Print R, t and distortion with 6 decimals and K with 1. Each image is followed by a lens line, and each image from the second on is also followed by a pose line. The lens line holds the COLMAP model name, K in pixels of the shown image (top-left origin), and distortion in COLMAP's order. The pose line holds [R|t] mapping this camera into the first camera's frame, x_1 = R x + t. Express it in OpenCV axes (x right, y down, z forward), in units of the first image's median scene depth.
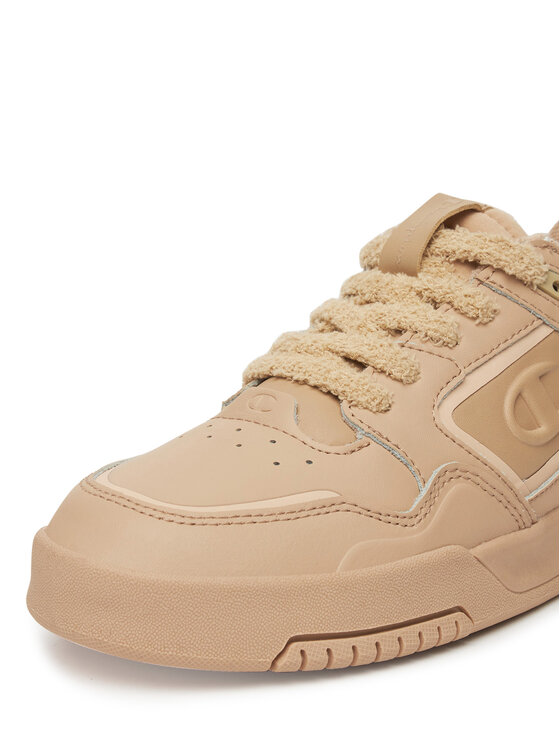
lens RADIAL K [[1881.2, 0, 280.0], [0, 1881.2, 373.0], [0, 0, 1]] dist [-0.022685, -0.218256]
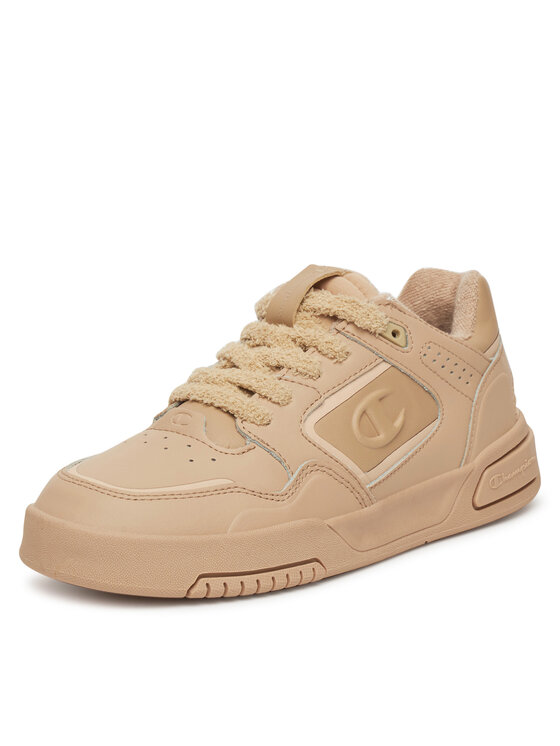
lens RADIAL K [[2195.0, 0, 280.0], [0, 2195.0, 373.0], [0, 0, 1]] dist [0.123869, 0.236823]
pose [[0.999442, 0.002315, 0.033331, 0.009473], [-0.002537, 0.999975, 0.006594, -0.029892], [-0.033315, -0.006675, 0.999423, -0.672515]]
